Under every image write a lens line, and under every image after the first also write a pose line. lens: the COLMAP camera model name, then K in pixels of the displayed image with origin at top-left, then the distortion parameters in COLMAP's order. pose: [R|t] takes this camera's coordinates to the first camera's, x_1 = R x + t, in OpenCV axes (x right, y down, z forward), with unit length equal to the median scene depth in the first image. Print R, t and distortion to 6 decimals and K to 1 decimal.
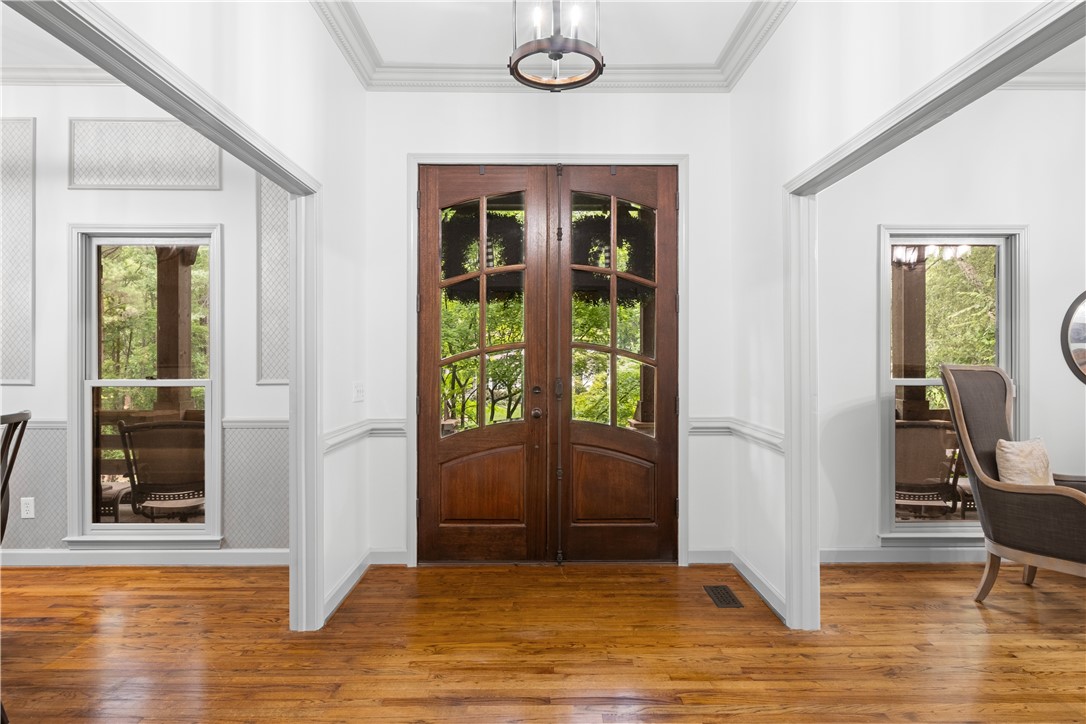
lens RADIAL K [[615.8, 0, 544.7], [0, 615.8, 357.5], [0, 0, 1]] dist [-0.002387, 0.000539]
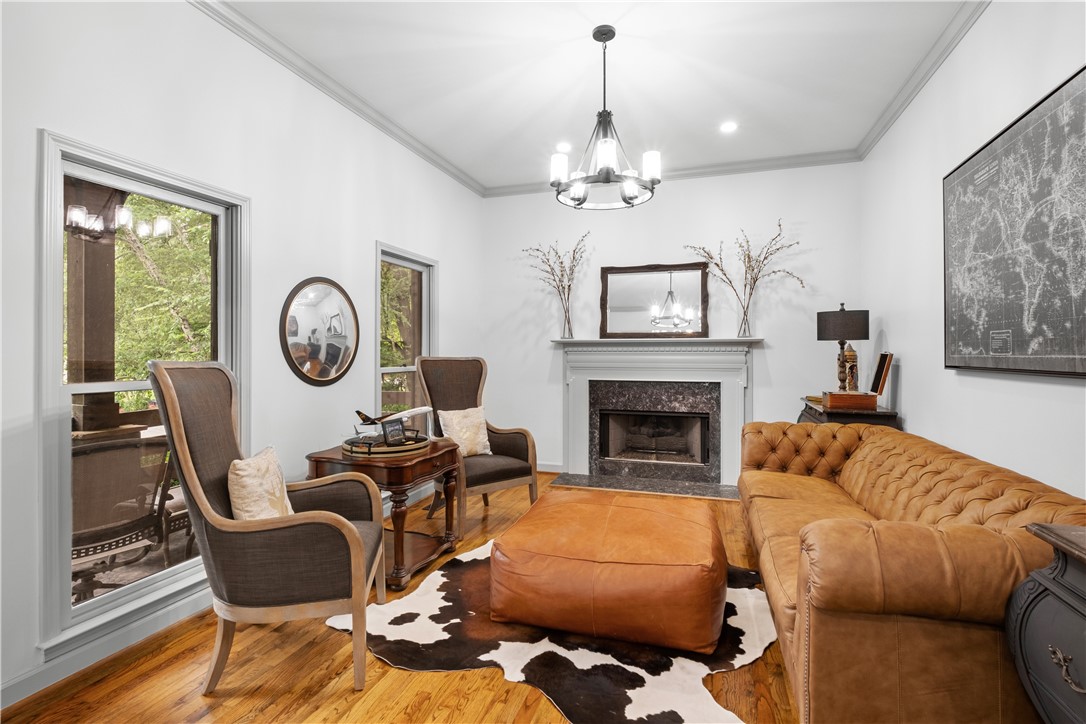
lens RADIAL K [[532.9, 0, 545.0], [0, 532.9, 355.8], [0, 0, 1]] dist [0.003421, -0.001090]
pose [[0.323038, -0.002478, 0.946383, 0.211015], [0.002264, 0.999996, 0.001846, 0.005050], [-0.946383, 0.001546, 0.323043, 0.366483]]
